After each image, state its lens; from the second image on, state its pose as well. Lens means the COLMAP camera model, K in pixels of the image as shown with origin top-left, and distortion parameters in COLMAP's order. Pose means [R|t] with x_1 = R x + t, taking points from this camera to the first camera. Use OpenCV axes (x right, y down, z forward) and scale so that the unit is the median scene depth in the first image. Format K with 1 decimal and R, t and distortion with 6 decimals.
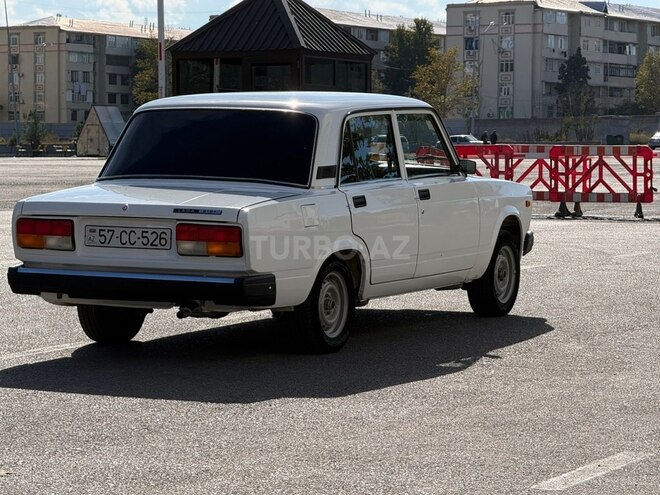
lens RADIAL K [[2617.3, 0, 331.1], [0, 2617.3, 247.4], [0, 0, 1]] dist [0.350830, 0.000000]
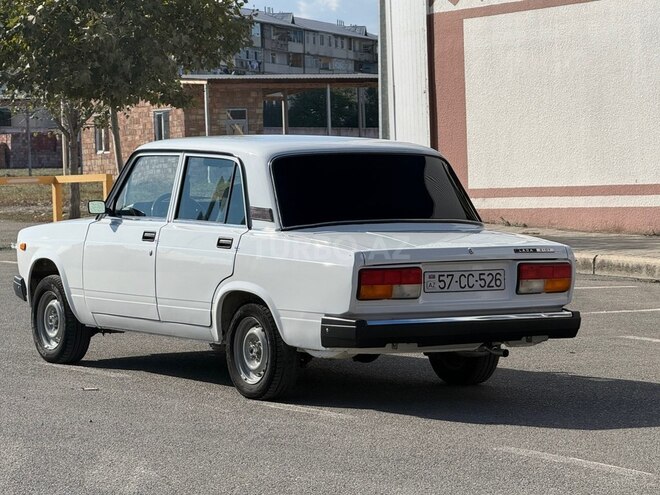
lens RADIAL K [[2617.3, 0, 326.2], [0, 2617.3, 249.6], [0, 0, 1]] dist [0.350830, 0.000000]
pose [[0.517754, -0.046836, 0.854247, -0.926115], [0.056435, 0.998195, 0.020524, -0.037942], [-0.853666, 0.037583, 0.519463, 0.510440]]
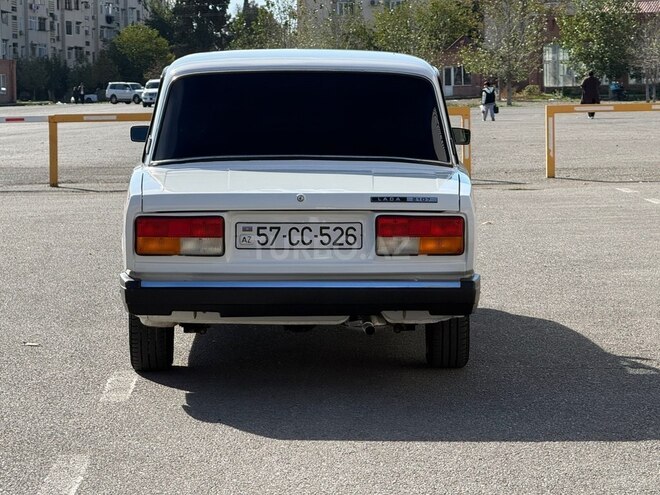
lens RADIAL K [[2617.3, 0, 304.7], [0, 2617.3, 212.0], [0, 0, 1]] dist [0.350830, 0.000000]
pose [[0.888336, -0.036660, 0.457728, -0.420788], [0.036574, 0.999290, 0.009052, -0.017405], [-0.457735, 0.008700, 0.889046, 0.293334]]
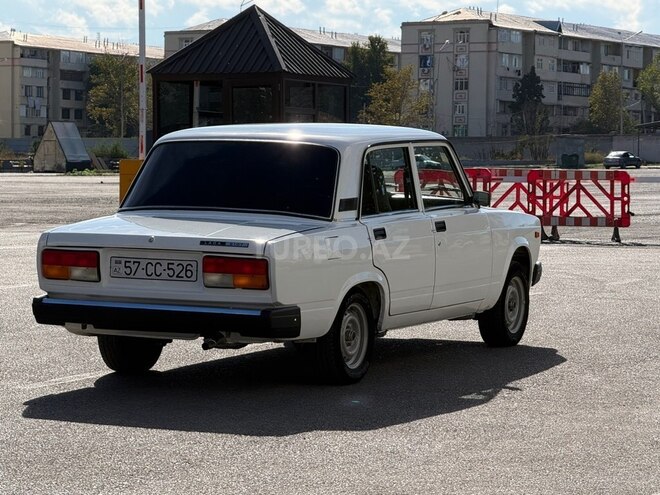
lens RADIAL K [[2617.3, 0, 327.8], [0, 2617.3, 248.0], [0, 0, 1]] dist [0.350830, 0.000000]
pose [[0.999802, 0.005247, 0.019175, -0.028970], [-0.005141, 0.999971, -0.005568, -0.006460], [-0.019203, 0.005468, 0.999801, -0.008342]]
